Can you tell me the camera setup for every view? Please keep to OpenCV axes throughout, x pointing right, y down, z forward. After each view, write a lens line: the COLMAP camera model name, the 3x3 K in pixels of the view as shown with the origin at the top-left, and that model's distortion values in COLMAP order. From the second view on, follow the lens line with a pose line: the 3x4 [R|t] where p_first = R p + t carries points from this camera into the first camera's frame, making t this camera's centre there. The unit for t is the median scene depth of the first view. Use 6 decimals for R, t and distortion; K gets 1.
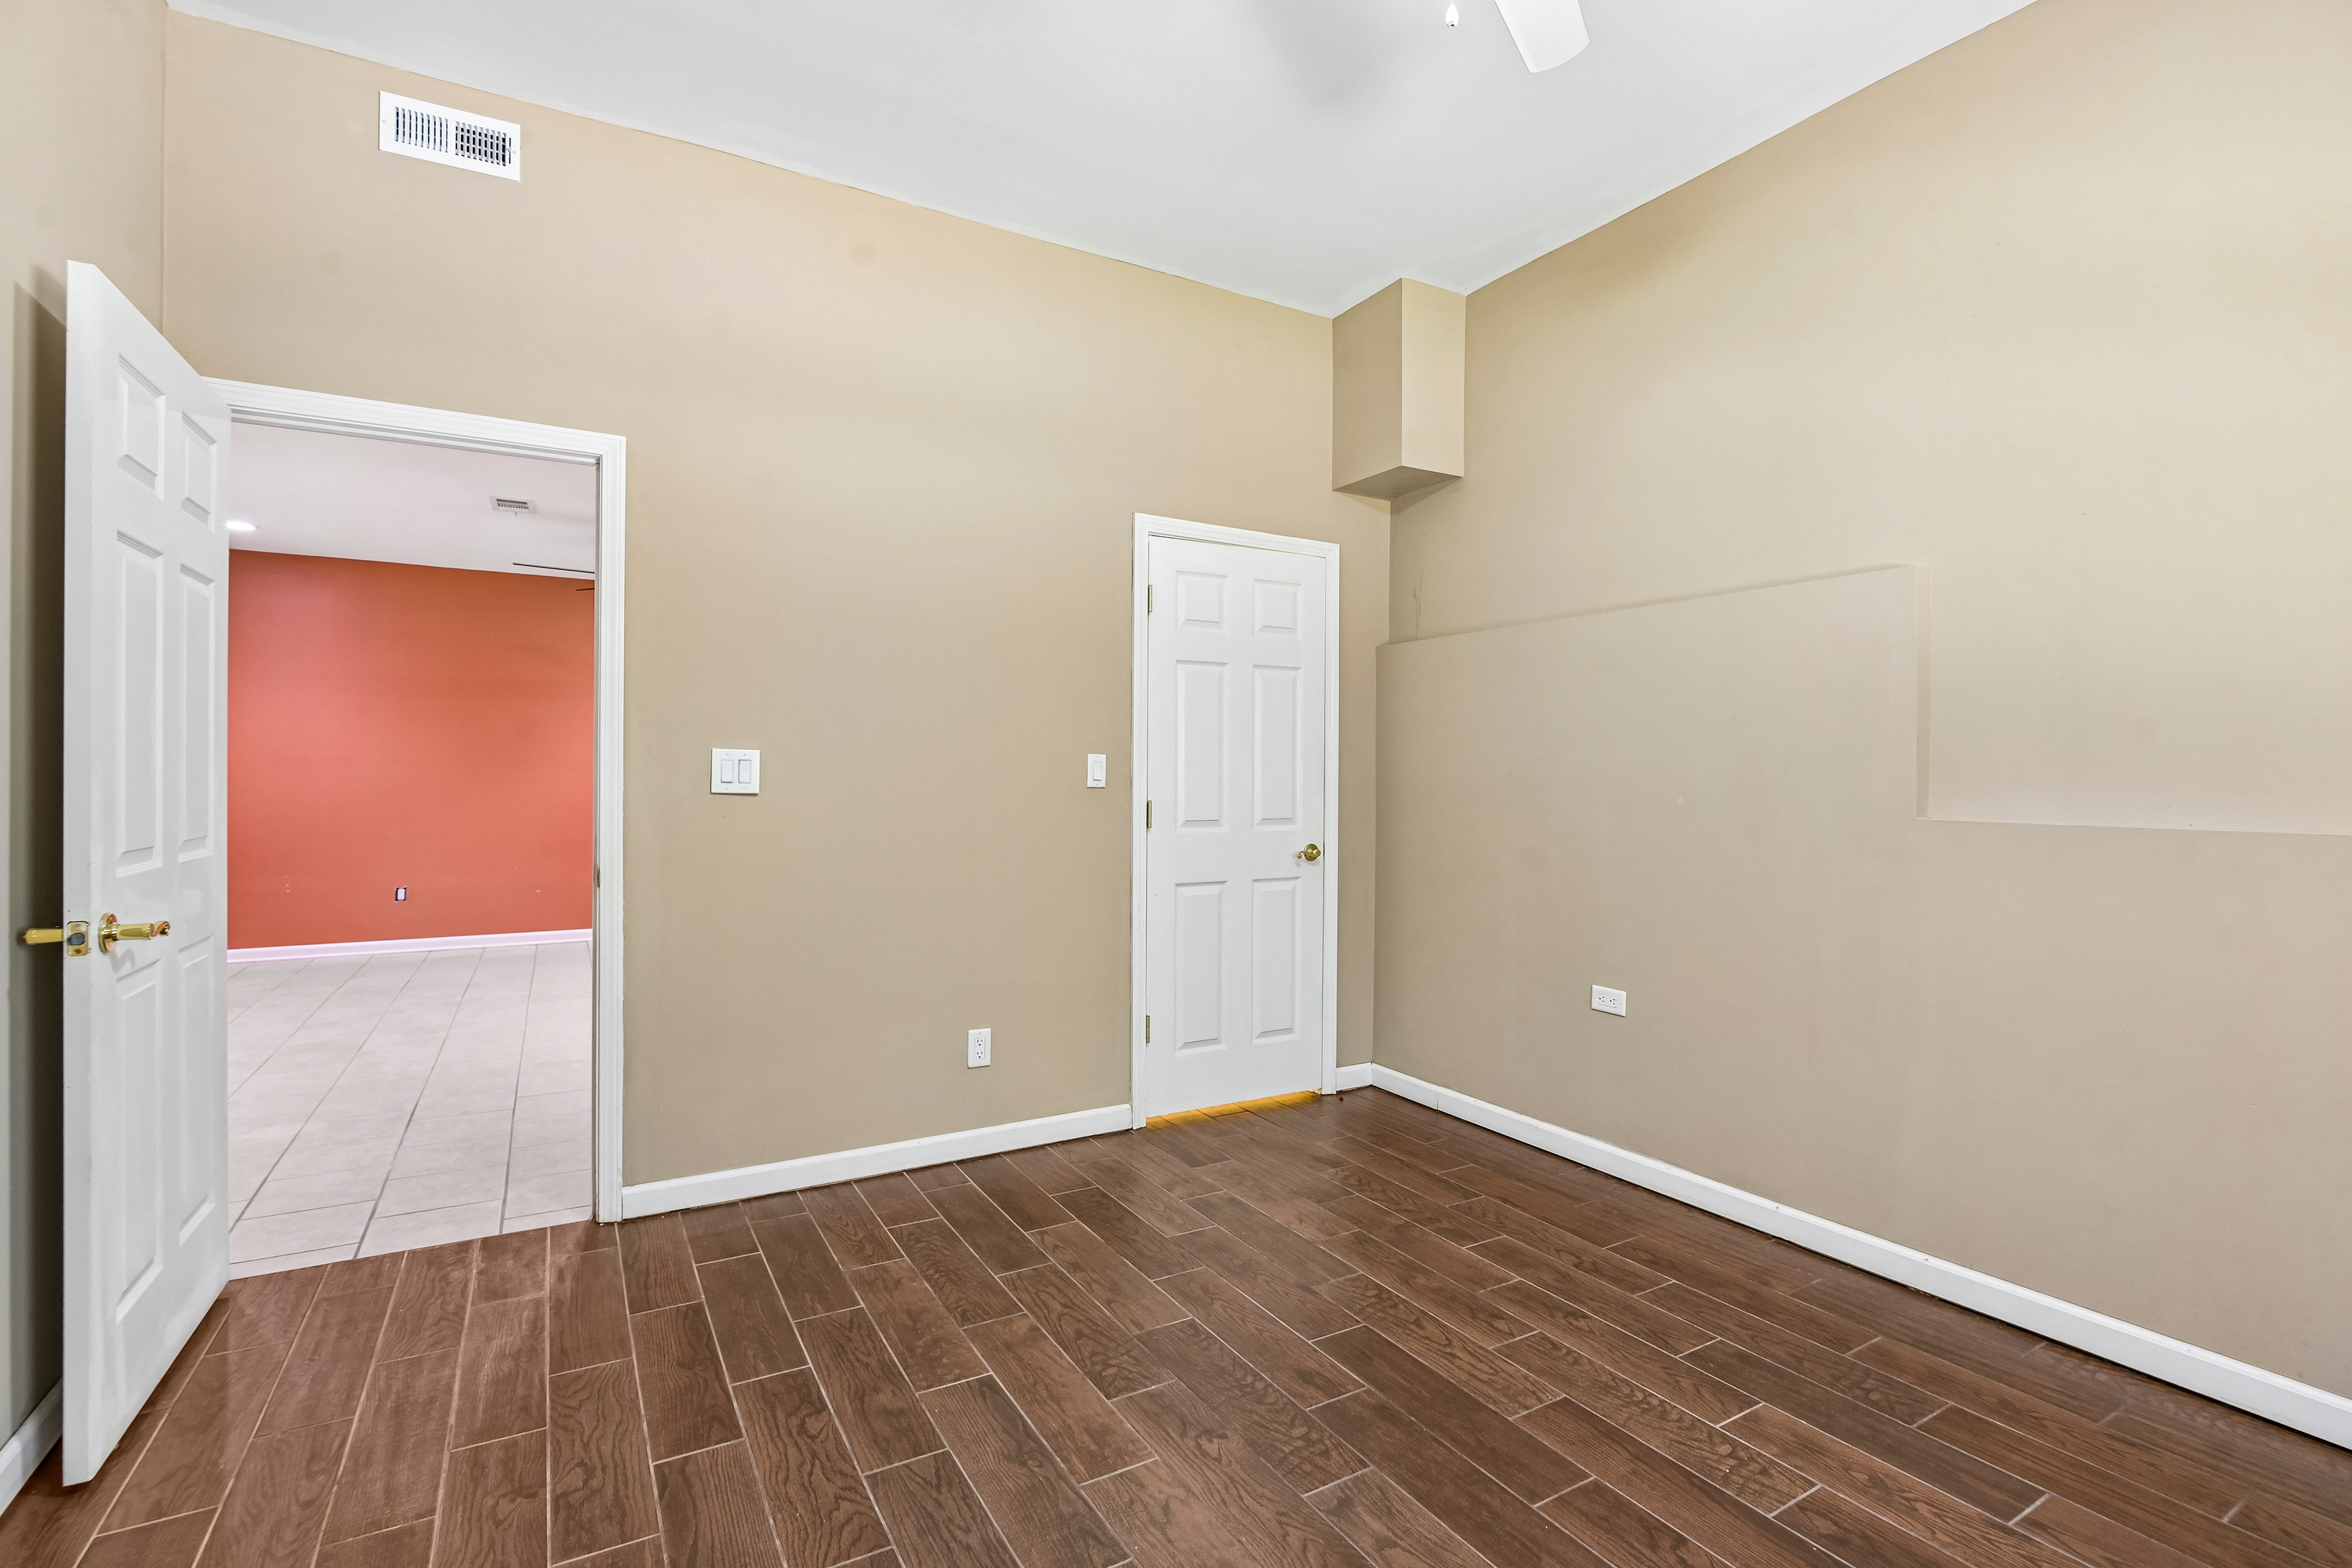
lens RADIAL K [[1072.3, 0, 1179.8], [0, 1072.3, 778.5], [0, 0, 1]] dist [-0.007481, -0.006262]
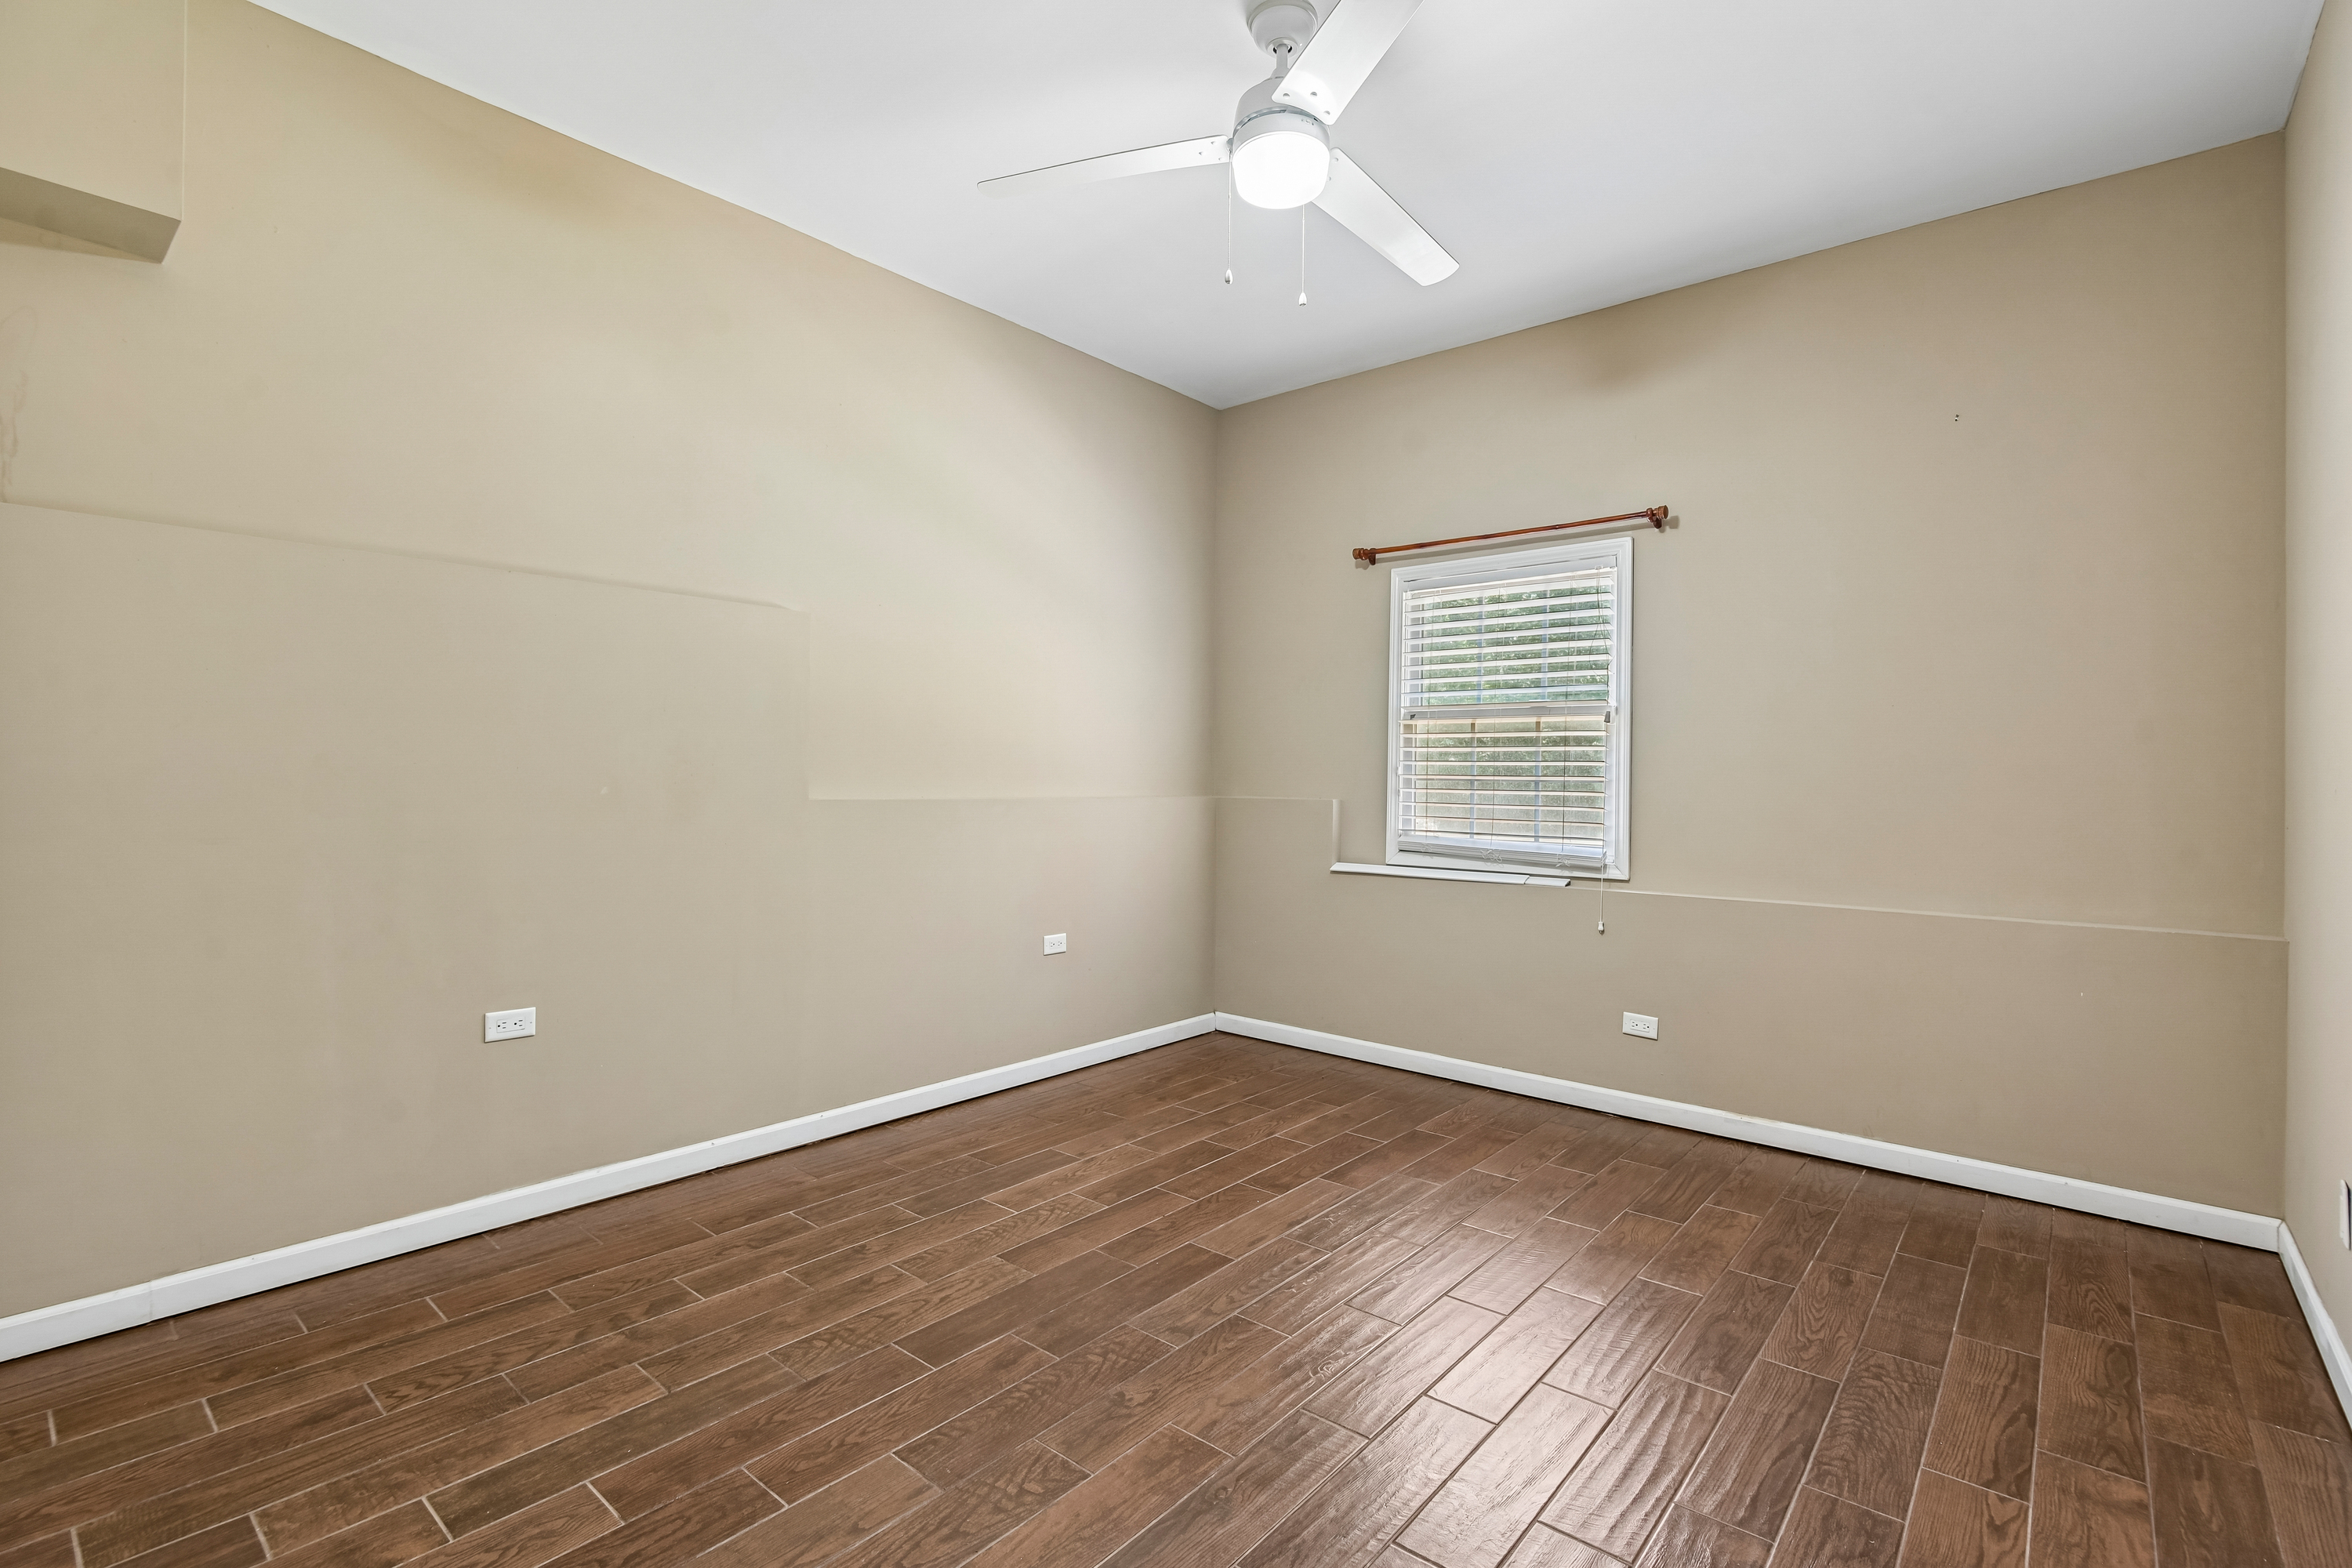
lens RADIAL K [[1072.3, 0, 1179.8], [0, 1072.3, 778.5], [0, 0, 1]] dist [-0.007481, -0.006262]
pose [[-0.329190, -0.008981, 0.944221, -0.752204], [-0.013521, 0.999897, 0.004796, -0.001961], [-0.944167, -0.011188, -0.329278, 1.000743]]
